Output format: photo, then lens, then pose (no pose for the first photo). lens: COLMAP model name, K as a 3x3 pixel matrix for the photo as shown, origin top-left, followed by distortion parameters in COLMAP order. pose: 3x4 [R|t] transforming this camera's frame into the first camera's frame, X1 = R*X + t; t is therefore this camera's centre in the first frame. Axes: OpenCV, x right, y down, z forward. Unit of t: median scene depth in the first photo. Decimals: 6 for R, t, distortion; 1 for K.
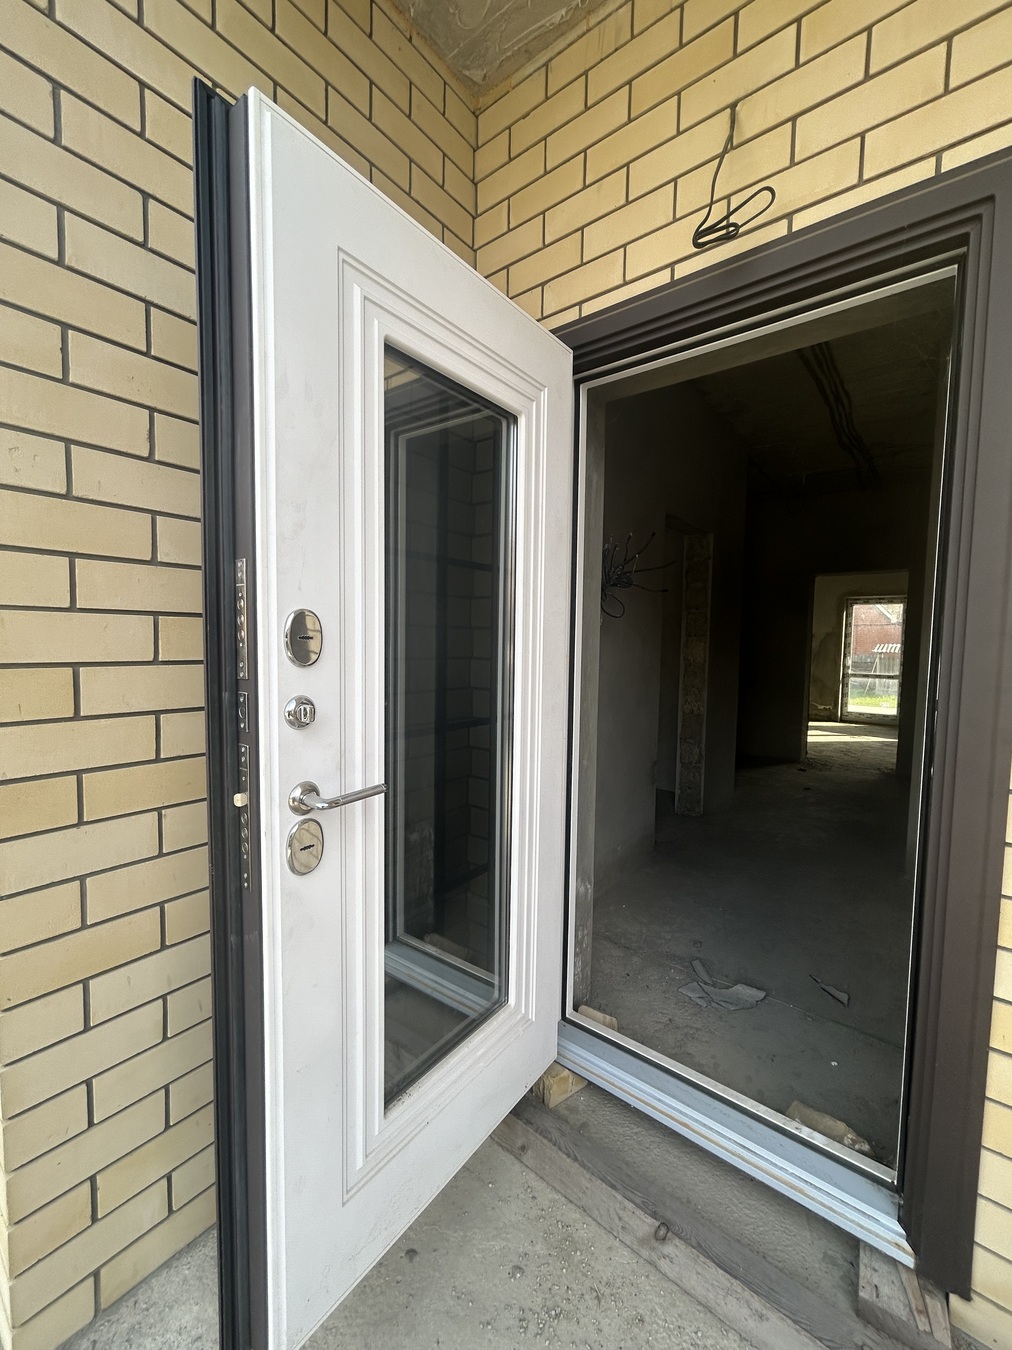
lens RADIAL K [[545.3, 0, 510.5], [0, 545.3, 673.5], [0, 0, 1]] dist [-0.003039, 0.001103]
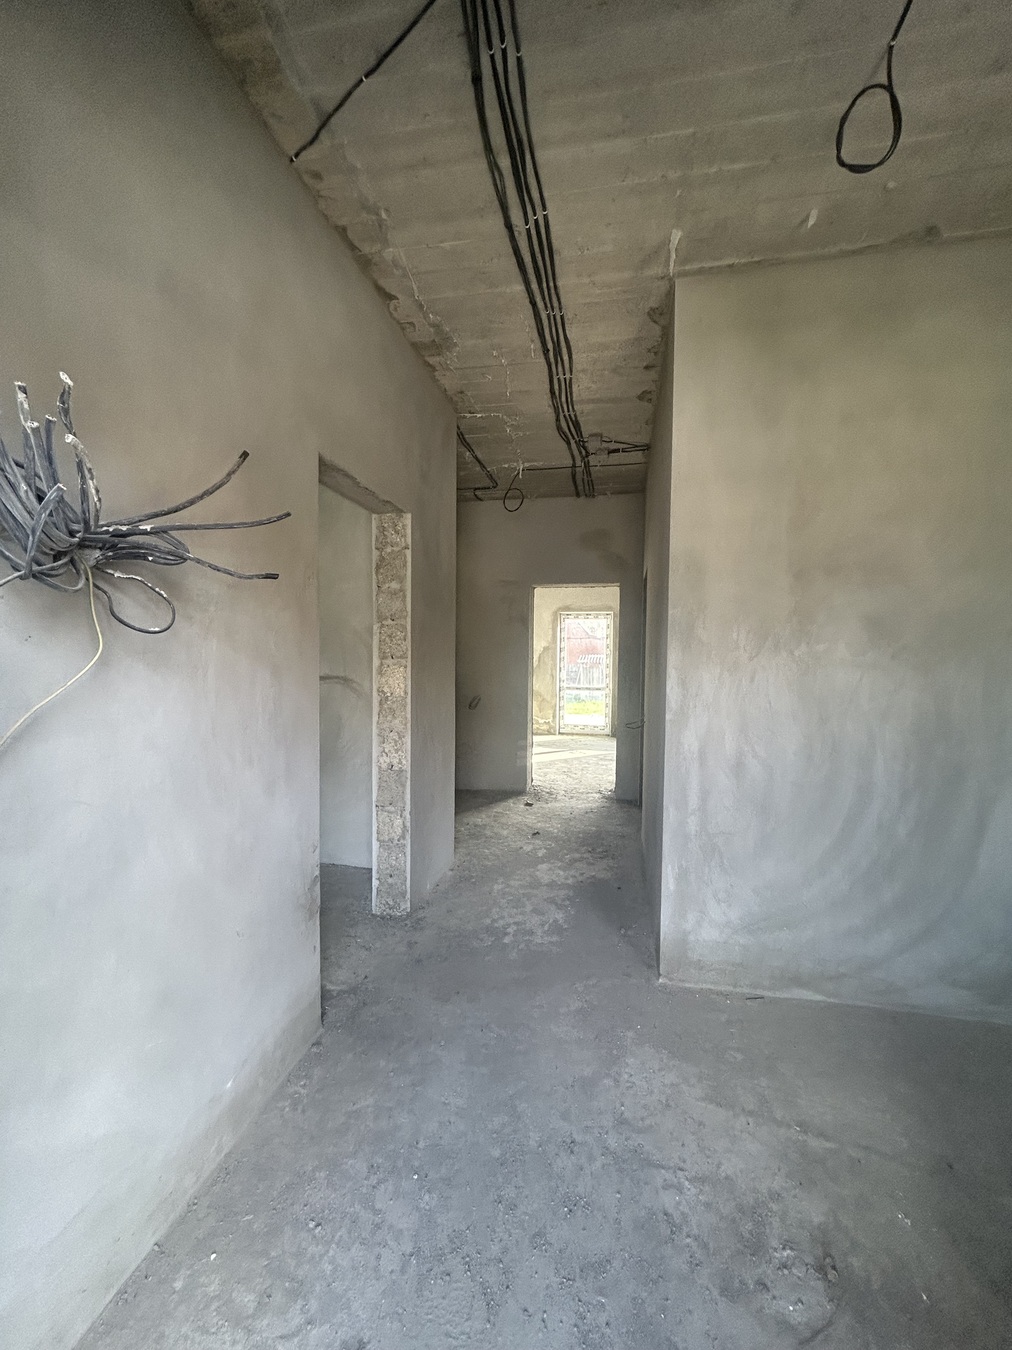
lens RADIAL K [[545.3, 0, 505.5], [0, 545.3, 676.0], [0, 0, 1]] dist [-0.003039, 0.001103]
pose [[0.895249, -0.025235, 0.444851, 0.155507], [0.032177, 0.999450, -0.008060, -0.035089], [-0.444403, 0.021529, 0.895568, 0.304473]]
